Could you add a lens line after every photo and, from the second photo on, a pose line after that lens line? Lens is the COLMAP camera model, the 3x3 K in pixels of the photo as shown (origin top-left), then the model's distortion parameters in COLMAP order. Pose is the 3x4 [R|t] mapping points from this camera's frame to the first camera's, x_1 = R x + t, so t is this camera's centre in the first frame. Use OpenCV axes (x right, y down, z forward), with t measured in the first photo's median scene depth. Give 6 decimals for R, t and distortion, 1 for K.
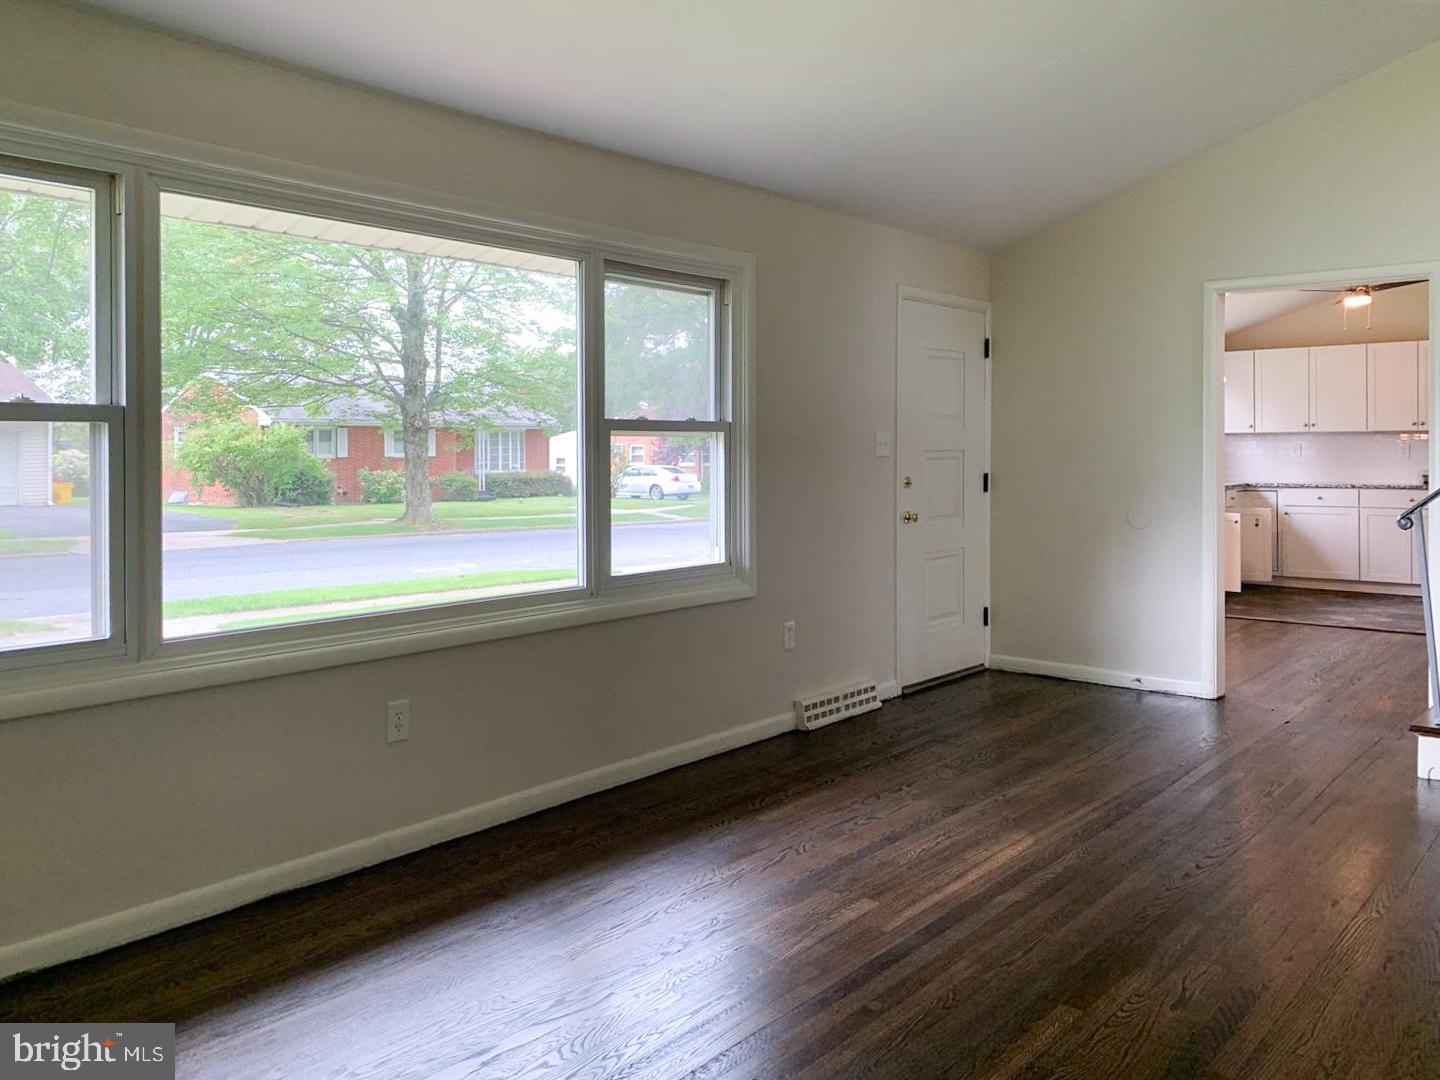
lens RADIAL K [[1161.5, 0, 720.0], [0, 1161.5, 540.0], [0, 0, 1]] dist [0.068309, -0.104902]
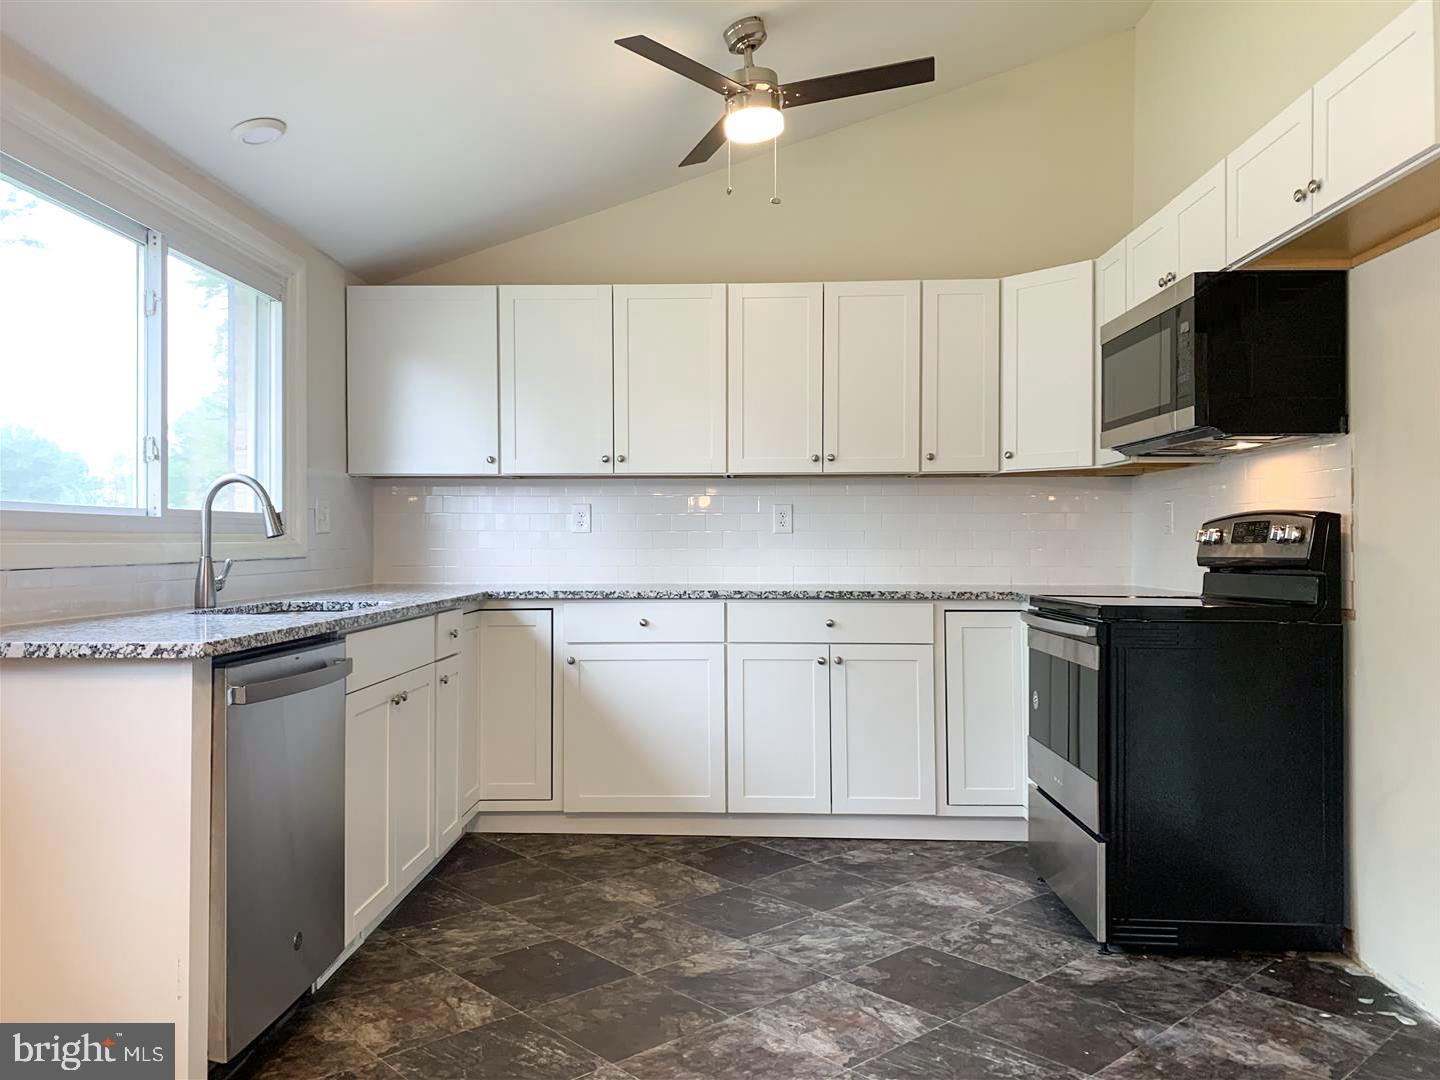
lens RADIAL K [[1110.4, 0, 720.0], [0, 1110.4, 540.0], [0, 0, 1]] dist [0.096959, -0.164316]
pose [[0.791249, 0.006454, 0.611460, 0.288497], [0.045020, 0.996616, -0.068776, -0.037532], [-0.609835, 0.081947, 0.788280, 0.671782]]
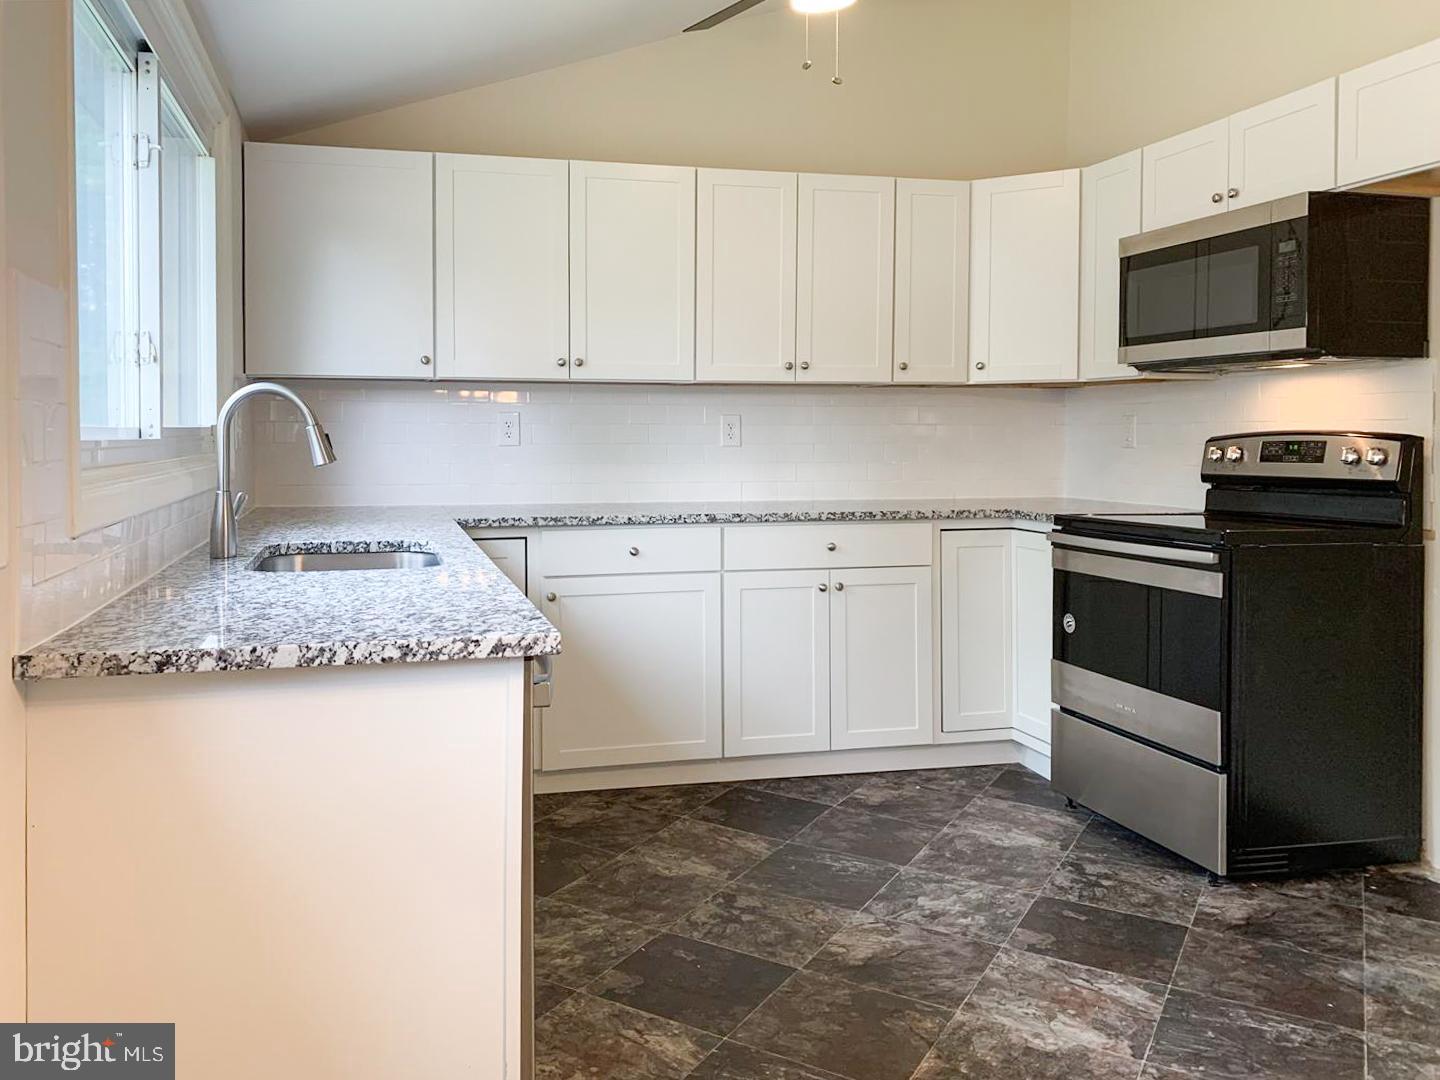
lens RADIAL K [[1136.5, 0, 664.7], [0, 1136.5, 466.9], [0, 0, 1]] dist [0.065530, -0.071479]
pose [[0.596709, -0.017029, 0.802277, 0.226829], [0.060661, 0.997871, -0.023937, -0.054684], [-0.800162, 0.062951, 0.596472, 0.786110]]
